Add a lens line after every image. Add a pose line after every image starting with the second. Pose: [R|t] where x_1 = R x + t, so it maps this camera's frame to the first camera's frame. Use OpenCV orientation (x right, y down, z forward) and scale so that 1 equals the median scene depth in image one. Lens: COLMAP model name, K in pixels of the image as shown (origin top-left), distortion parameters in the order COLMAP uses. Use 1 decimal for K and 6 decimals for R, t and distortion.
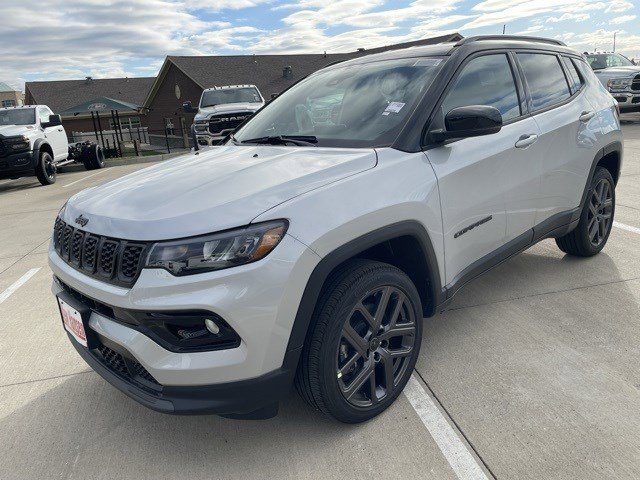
lens RADIAL K [[463.4, 0, 321.4], [0, 463.4, 239.5], [0, 0, 1]] dist [0.033548, -0.014452]
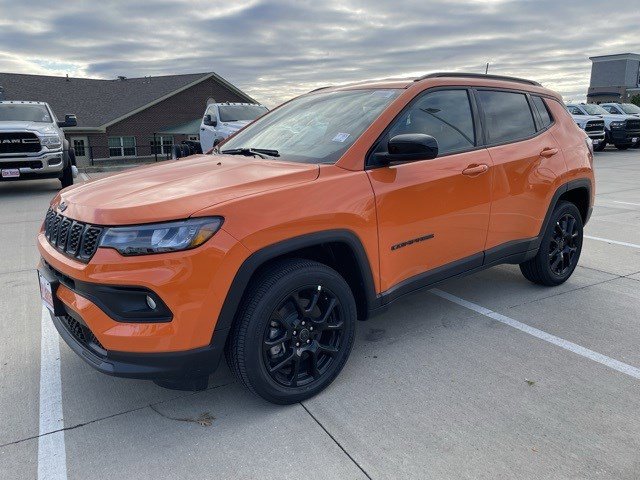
lens RADIAL K [[463.4, 0, 316.6], [0, 463.4, 235.6], [0, 0, 1]] dist [0.033548, -0.014452]
pose [[0.994847, 0.078672, -0.063956, 0.189834], [-0.081976, 0.995339, -0.050790, 0.035380], [0.059662, 0.055771, 0.996659, -0.123015]]
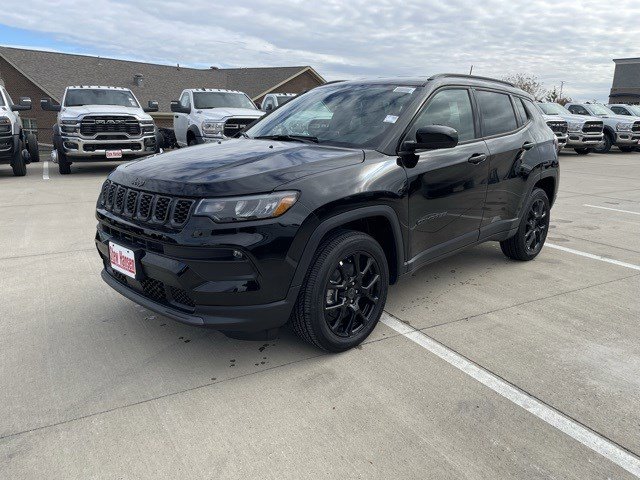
lens RADIAL K [[463.4, 0, 322.9], [0, 463.4, 240.9], [0, 0, 1]] dist [0.033548, -0.014452]
pose [[0.994911, 0.078223, 0.063506, -0.060804], [-0.076164, 0.996508, -0.034214, 0.117363], [-0.065961, 0.029203, 0.997395, -0.306956]]
